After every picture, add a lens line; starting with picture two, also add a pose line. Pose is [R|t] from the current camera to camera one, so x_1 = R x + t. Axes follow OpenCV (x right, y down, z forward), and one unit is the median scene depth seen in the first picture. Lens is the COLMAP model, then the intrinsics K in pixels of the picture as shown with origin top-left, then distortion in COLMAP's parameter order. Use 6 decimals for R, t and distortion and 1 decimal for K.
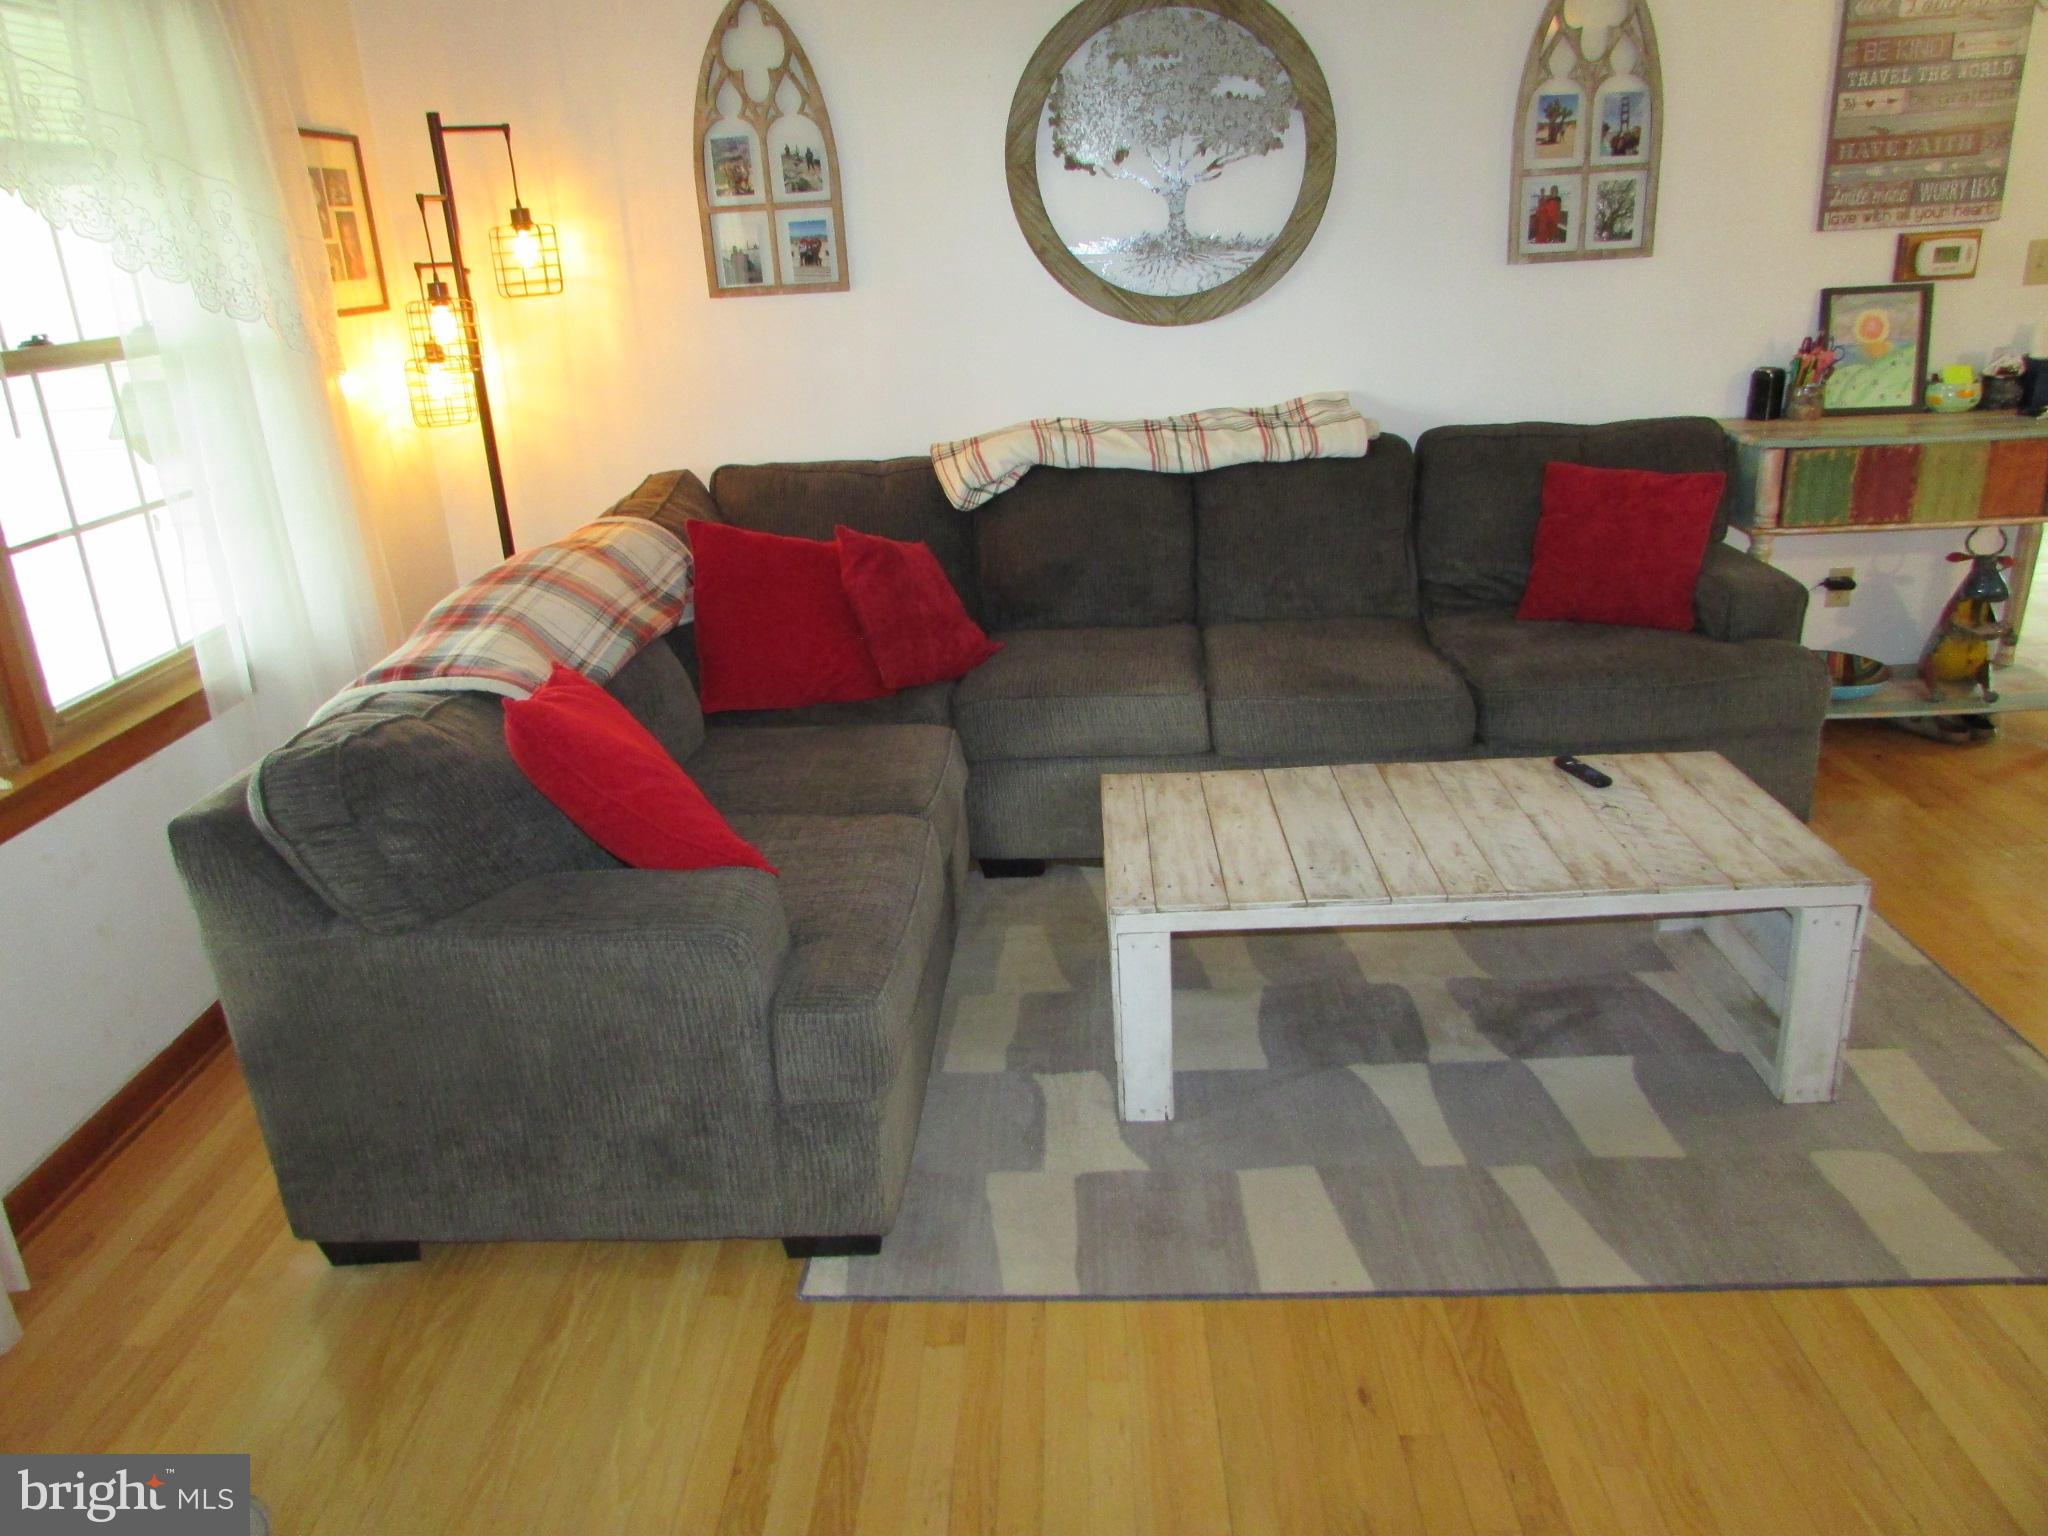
lens RADIAL K [[1466.2, 0, 1011.6], [0, 1466.2, 754.8], [0, 0, 1]] dist [-0.025033, 0.014216]
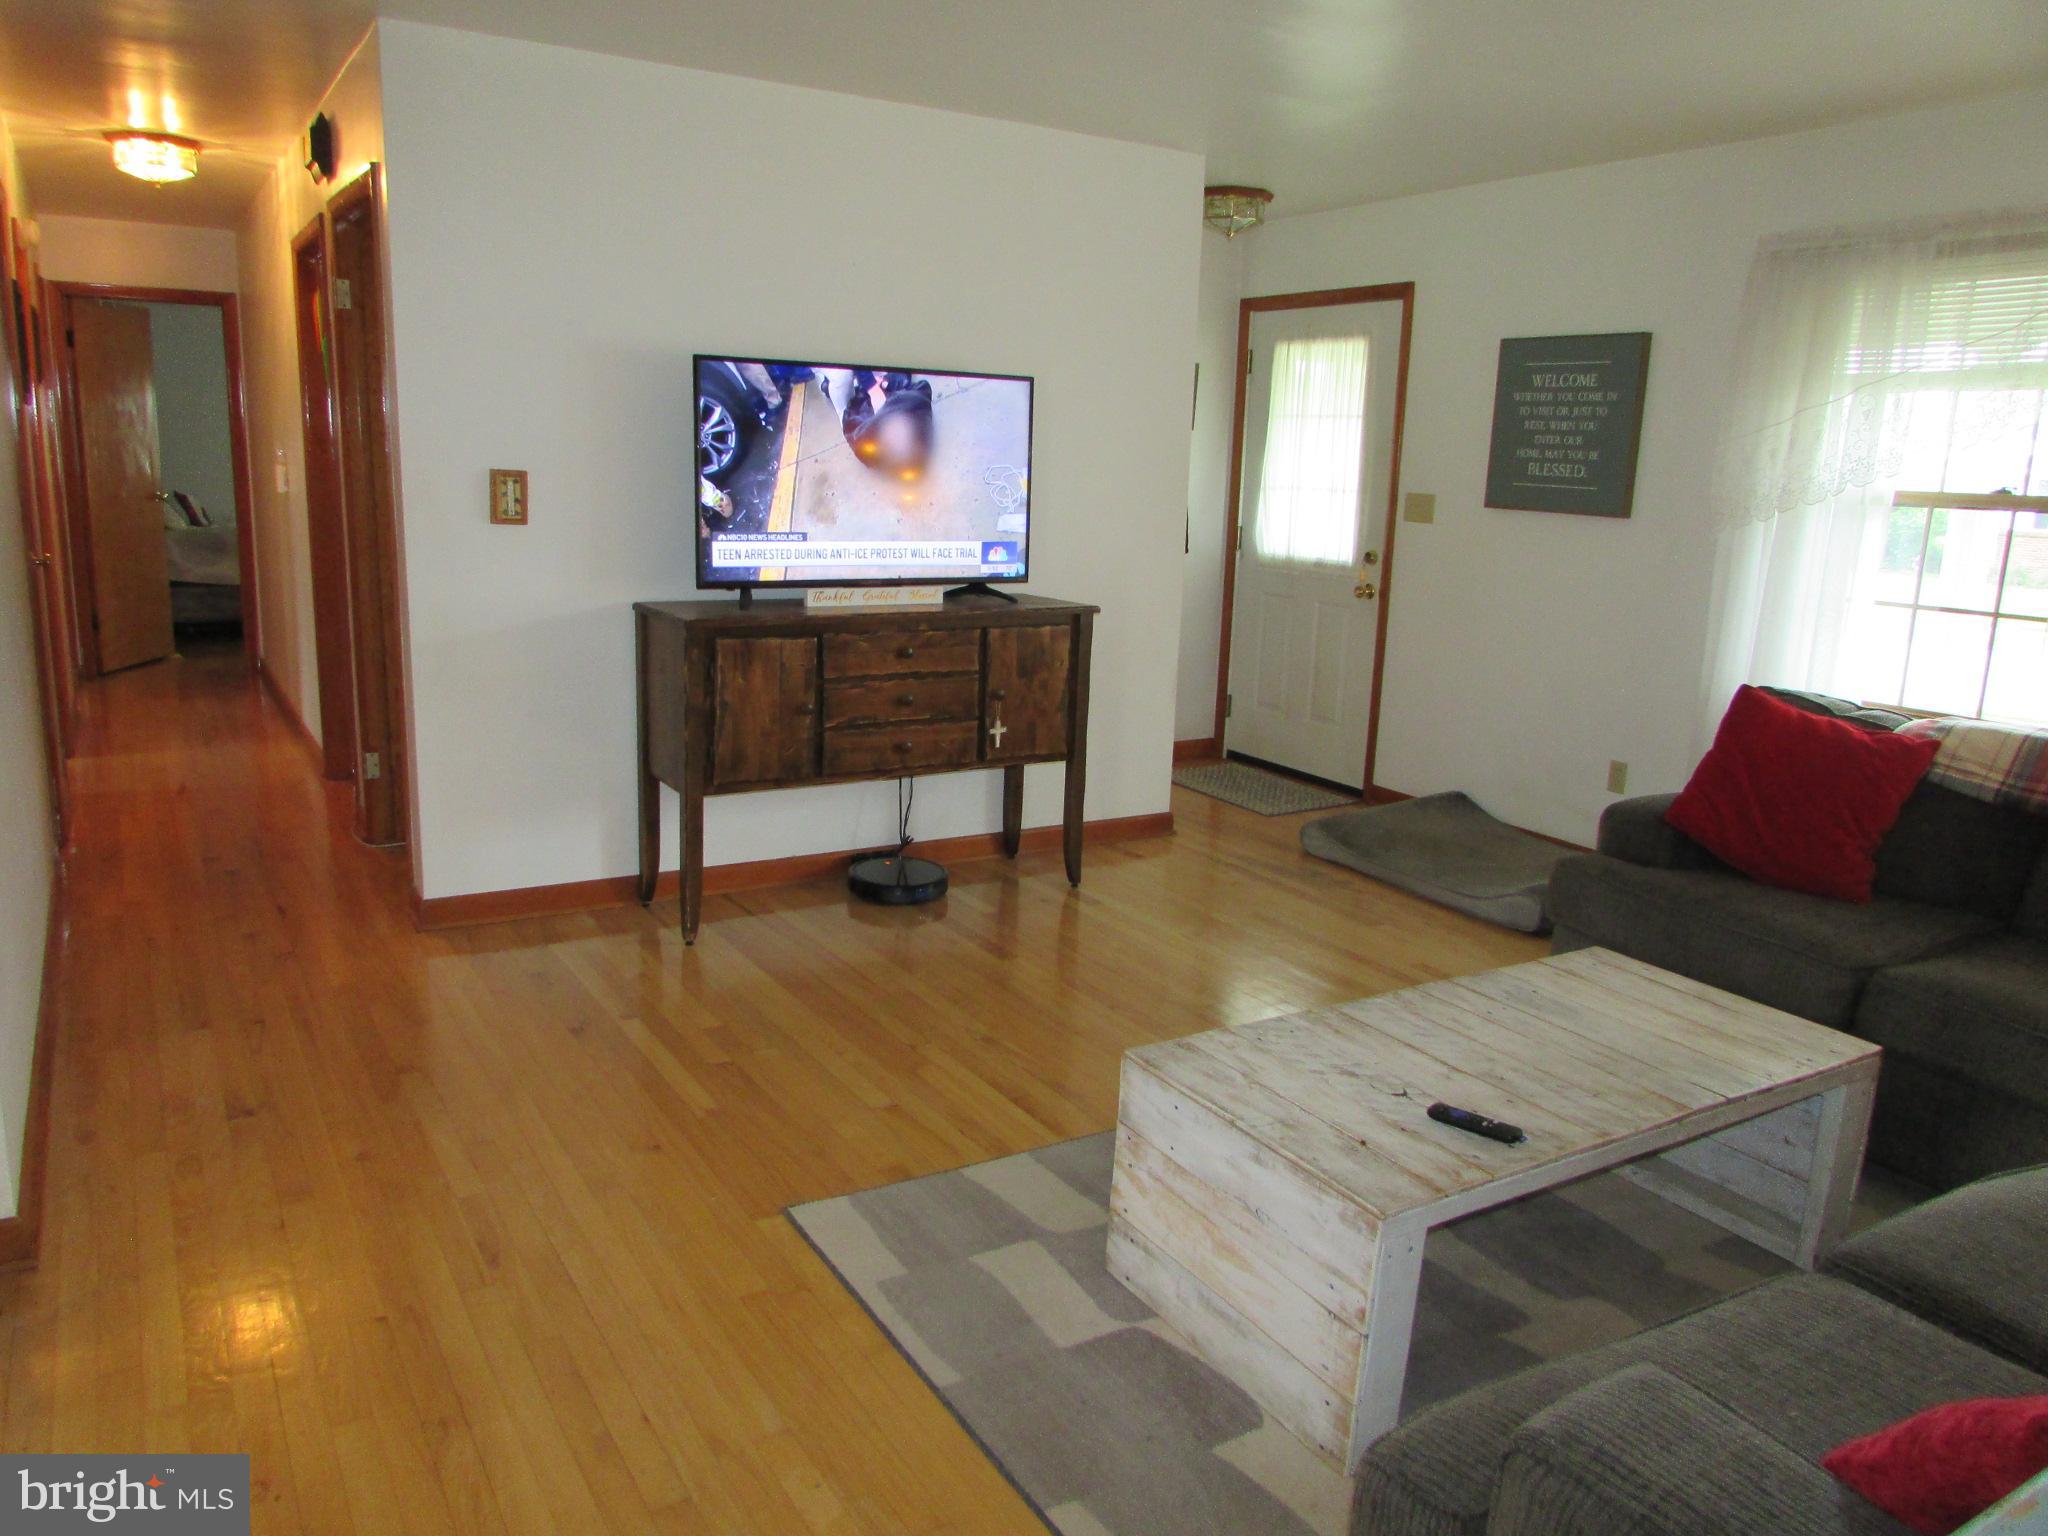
lens RADIAL K [[1466.2, 0, 1011.6], [0, 1466.2, 754.8], [0, 0, 1]] dist [-0.025033, 0.014216]
pose [[-0.839708, 0.136266, -0.525663, 0.731610], [-0.175929, 0.847533, 0.500737, -0.374604], [0.513750, 0.512952, -0.687707, 0.974673]]
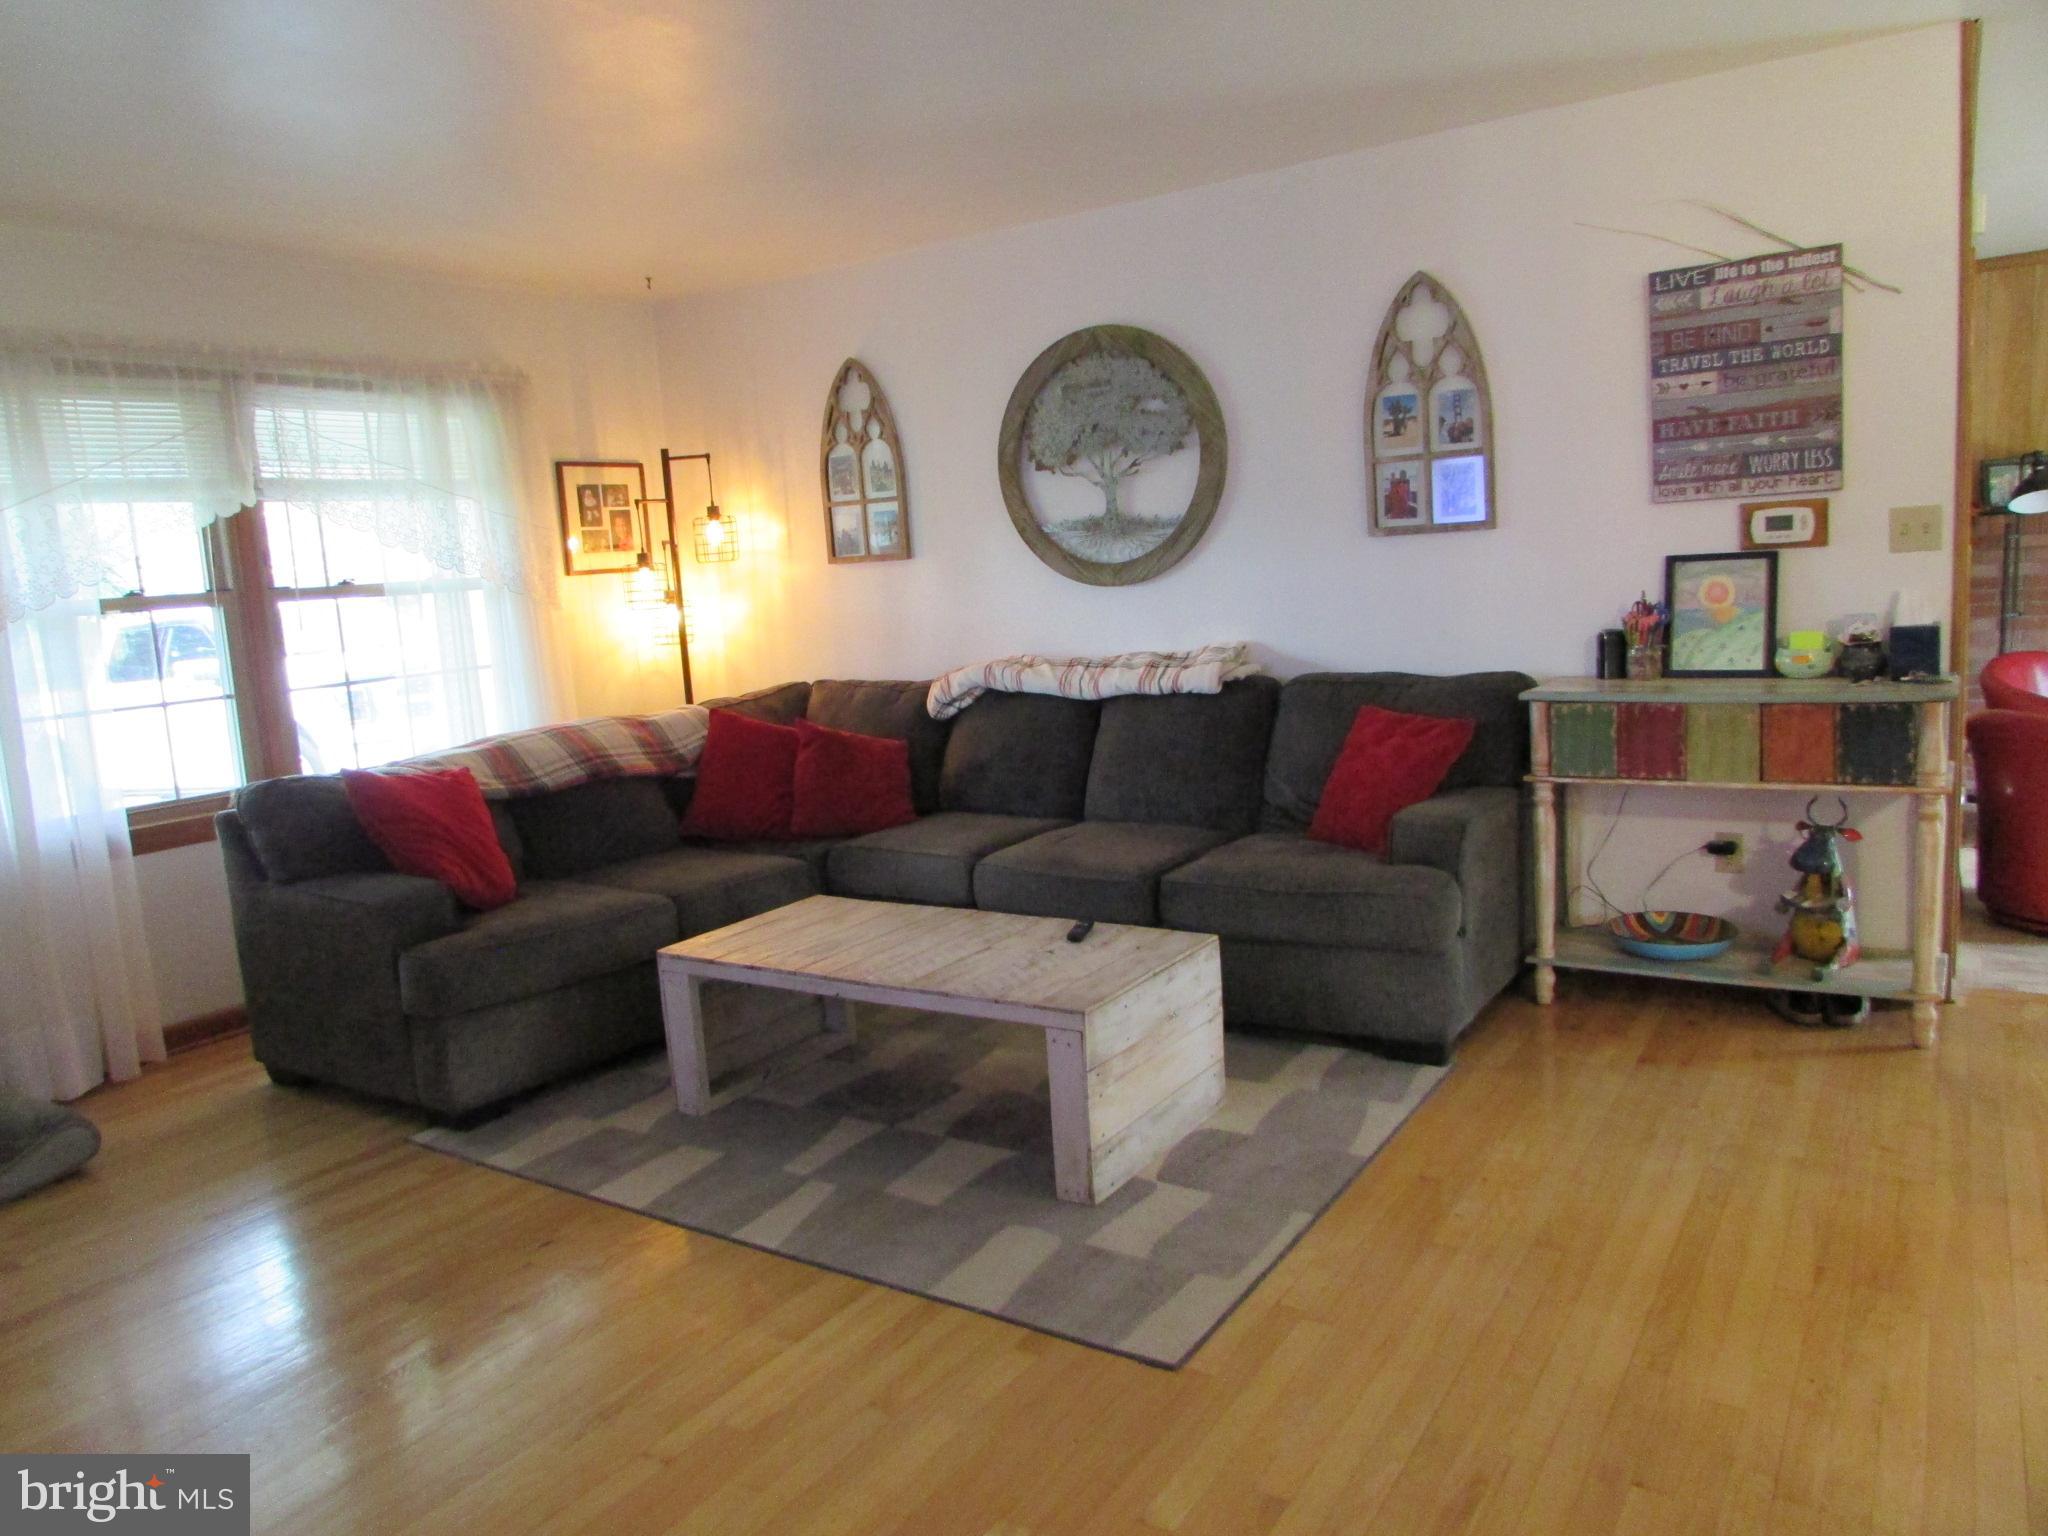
lens RADIAL K [[1466.2, 0, 1011.6], [0, 1466.2, 754.8], [0, 0, 1]] dist [-0.025033, 0.014216]
pose [[0.852795, 0.069759, -0.517566, 0.725315], [-0.160333, 0.978151, -0.132343, 0.029656], [0.497026, 0.195844, 0.845347, -0.080907]]
